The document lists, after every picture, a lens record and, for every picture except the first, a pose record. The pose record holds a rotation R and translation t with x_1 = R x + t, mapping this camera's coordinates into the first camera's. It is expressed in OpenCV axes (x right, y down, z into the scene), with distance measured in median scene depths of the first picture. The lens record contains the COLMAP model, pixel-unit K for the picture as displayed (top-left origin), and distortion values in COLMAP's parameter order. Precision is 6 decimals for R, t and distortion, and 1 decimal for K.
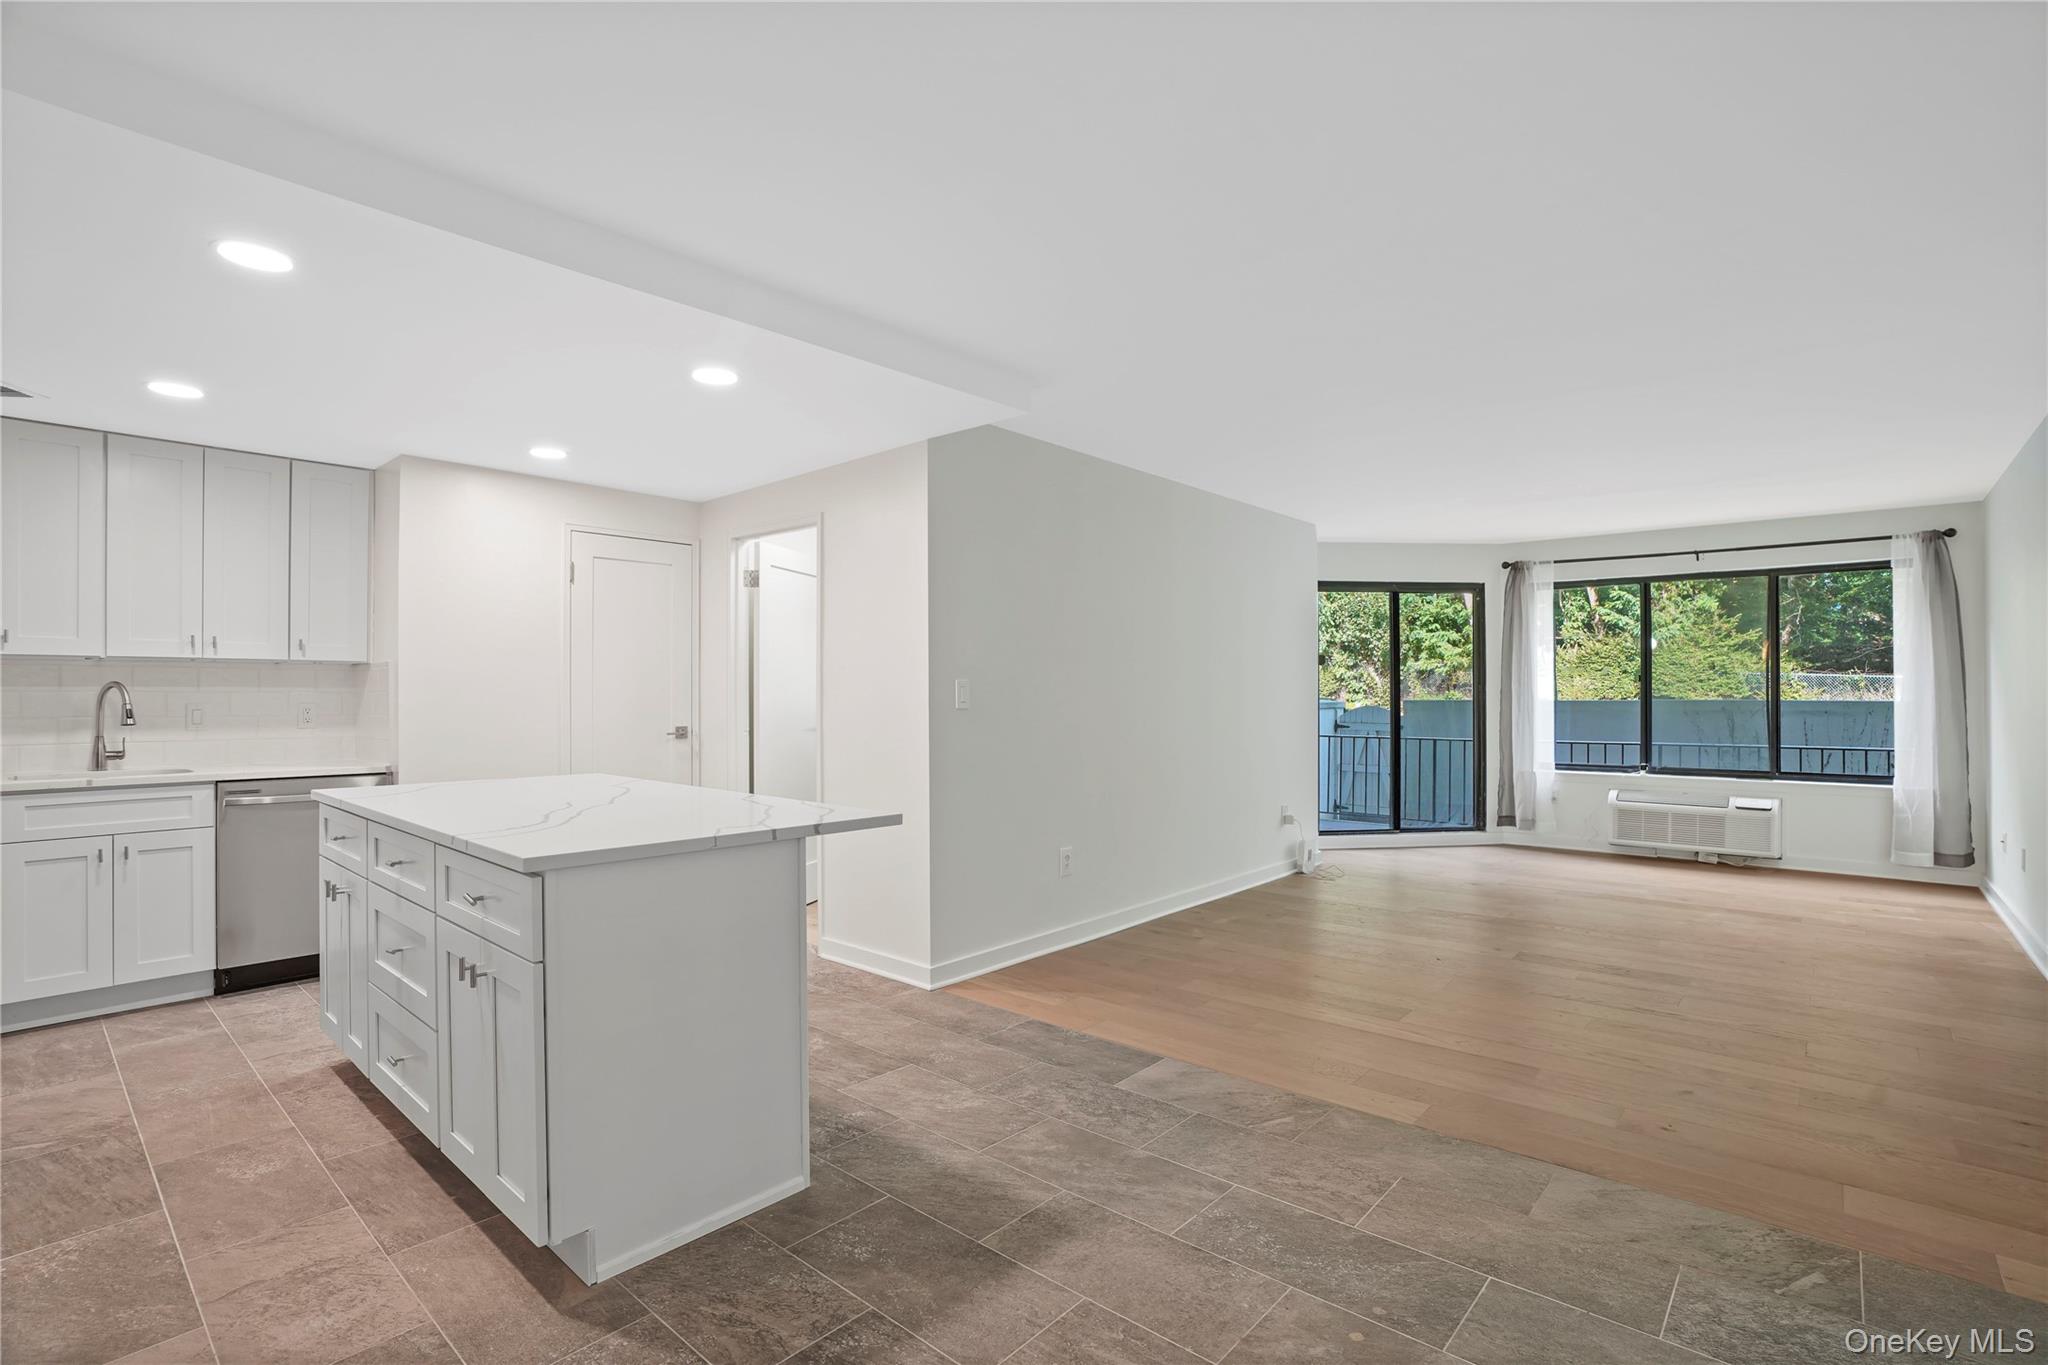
lens RADIAL K [[958.5, 0, 1038.2], [0, 958.5, 687.0], [0, 0, 1]] dist [-0.064616, 0.021536]
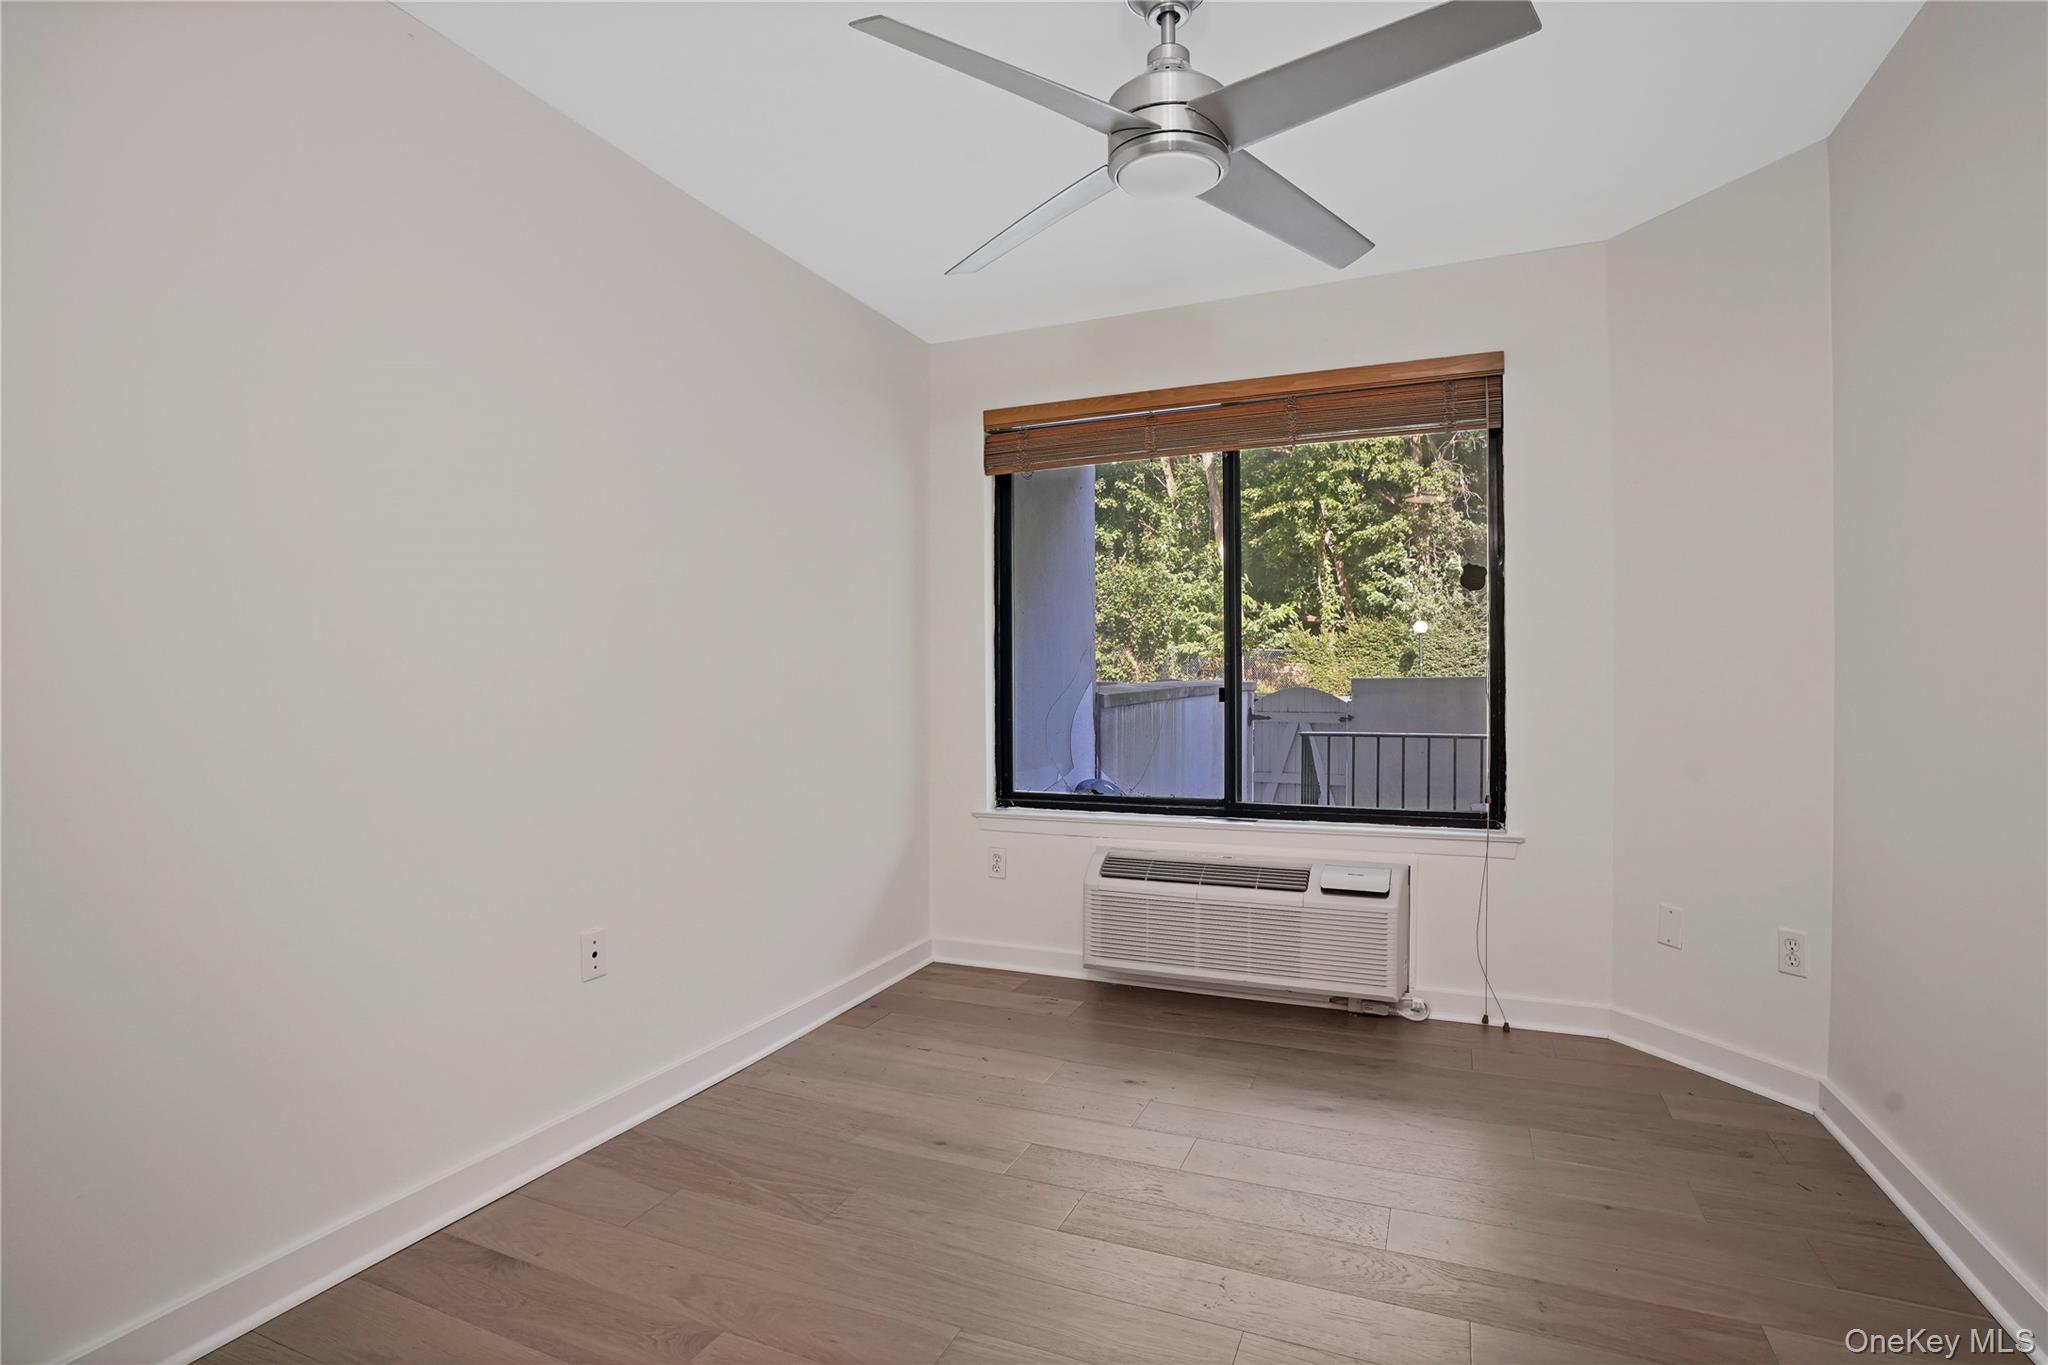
lens RADIAL K [[958.5, 0, 1012.1], [0, 958.5, 702.3], [0, 0, 1]] dist [-0.064616, 0.021536]
pose [[0.954736, -0.011492, 0.297231, -0.154495], [0.004801, 0.999719, 0.023229, 0.040384], [-0.297415, -0.020751, 0.954523, 1.141661]]
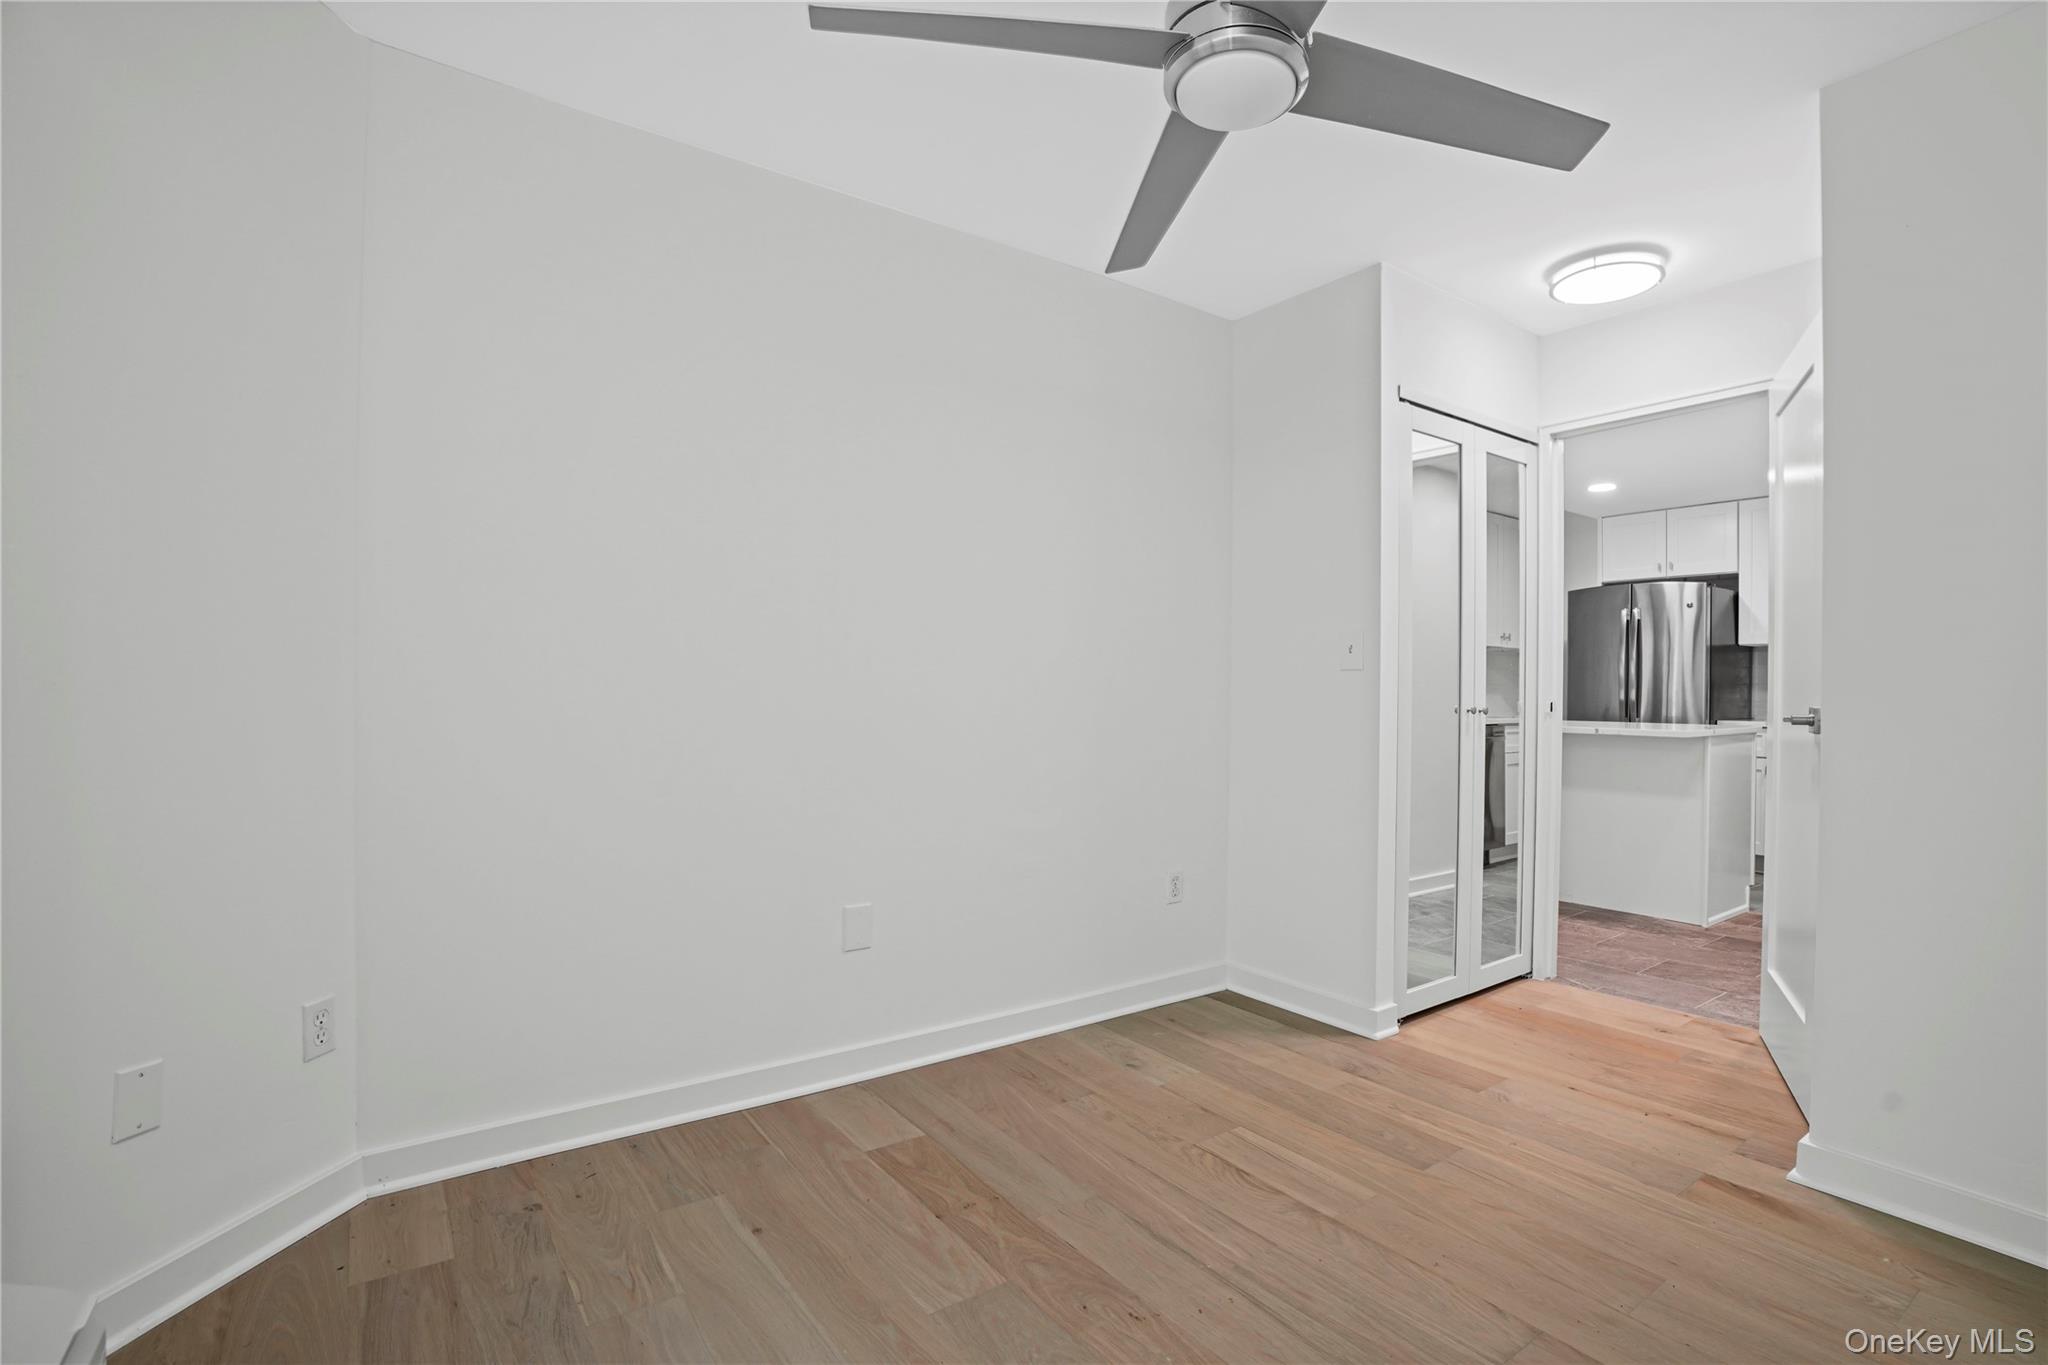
lens RADIAL K [[958.5, 0, 1040.7], [0, 958.5, 696.9], [0, 0, 1]] dist [-0.064616, 0.021536]
pose [[-0.972901, -0.007800, 0.231092, 0.009351], [-0.007319, 0.999969, 0.002939, 0.043911], [-0.231107, 0.001168, -0.972928, 1.805381]]
